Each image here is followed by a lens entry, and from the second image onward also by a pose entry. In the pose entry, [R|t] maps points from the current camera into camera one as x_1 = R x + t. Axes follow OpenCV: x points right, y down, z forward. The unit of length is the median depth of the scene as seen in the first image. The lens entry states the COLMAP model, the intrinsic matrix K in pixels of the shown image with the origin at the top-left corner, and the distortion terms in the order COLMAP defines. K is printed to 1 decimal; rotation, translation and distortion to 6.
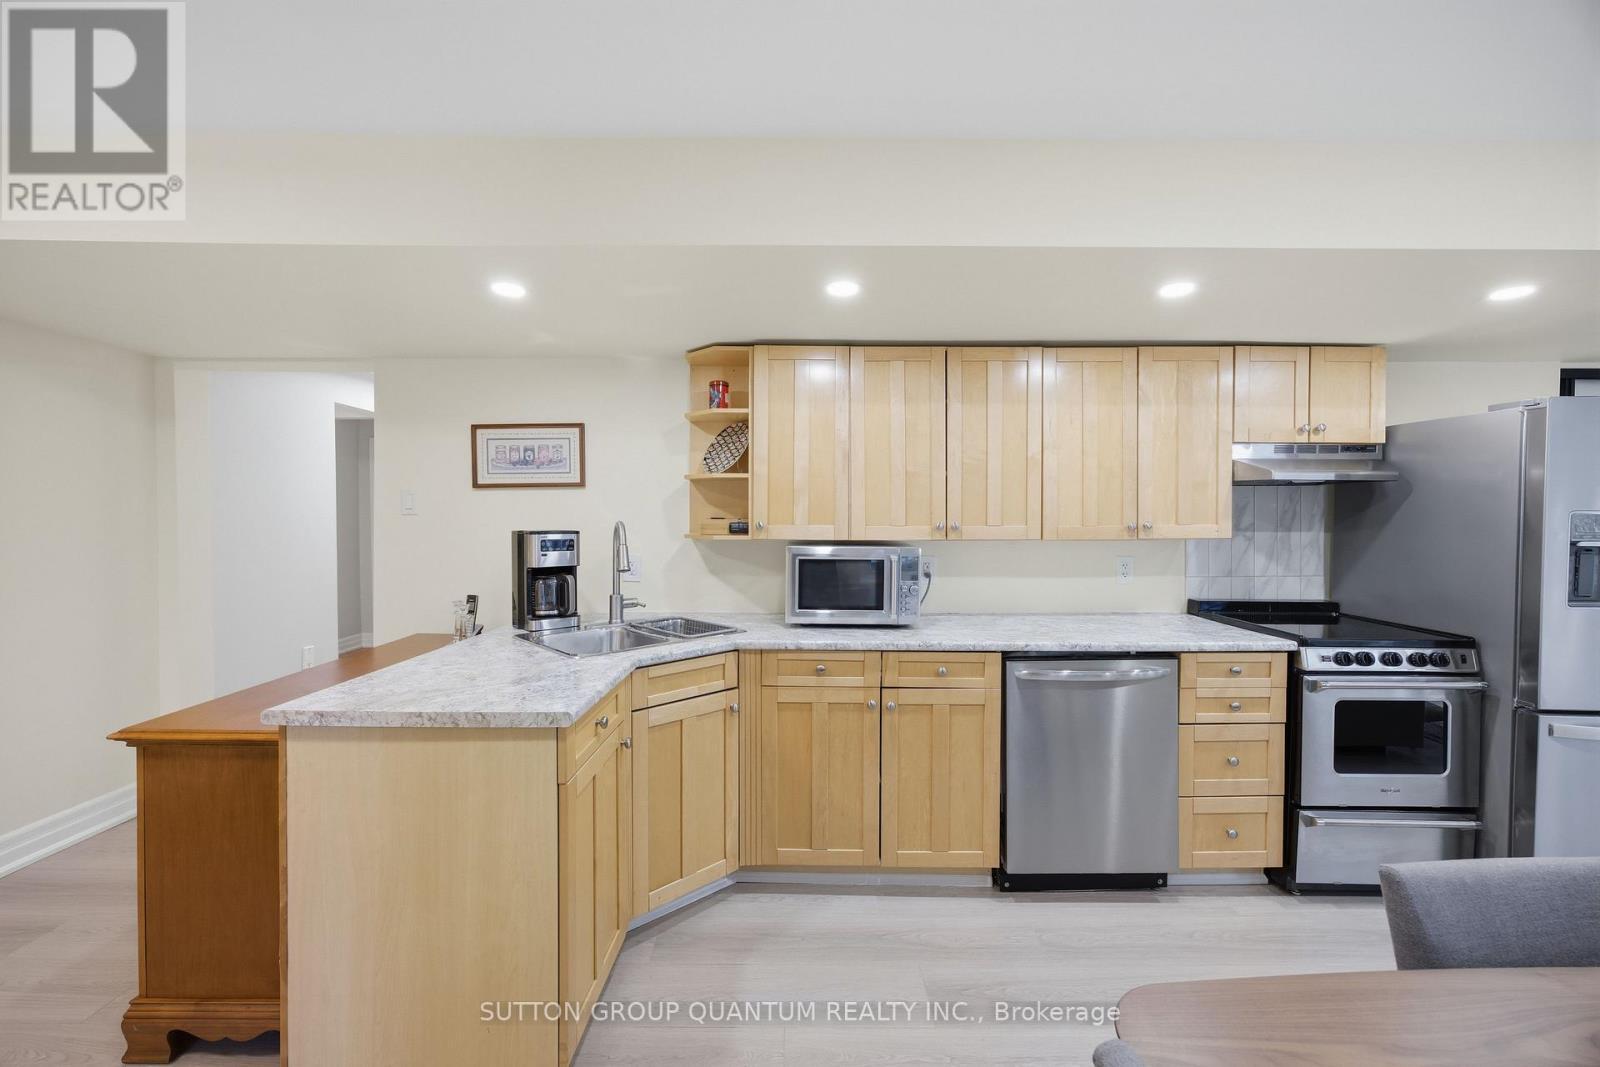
lens RADIAL K [[625.9, 0, 801.2], [0, 625.9, 526.3], [0, 0, 1]] dist [-0.022376, 0.016212]
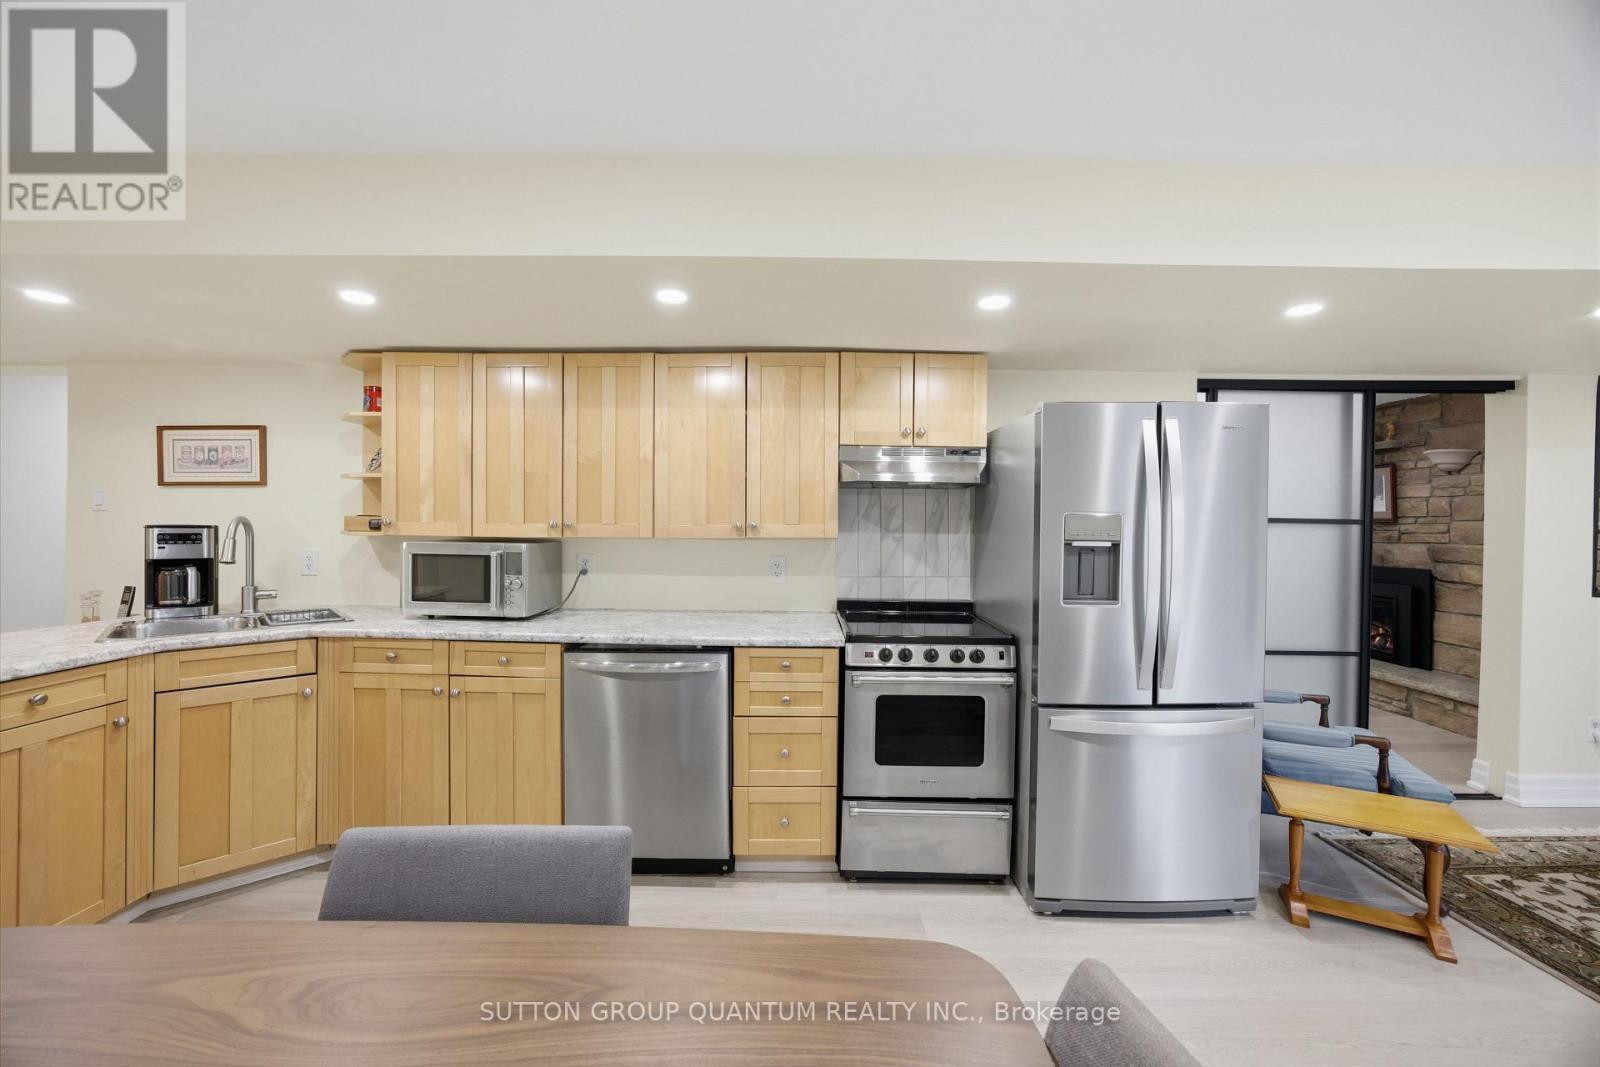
lens RADIAL K [[625.3, 0, 798.9], [0, 625.3, 527.5], [0, 0, 1]] dist [-0.031769, 0.015989]
pose [[0.999823, 0.008132, -0.016981, 0.656308], [-0.008262, 0.999937, -0.007574, 0.009875], [0.016918, 0.007713, 0.999827, -0.034388]]
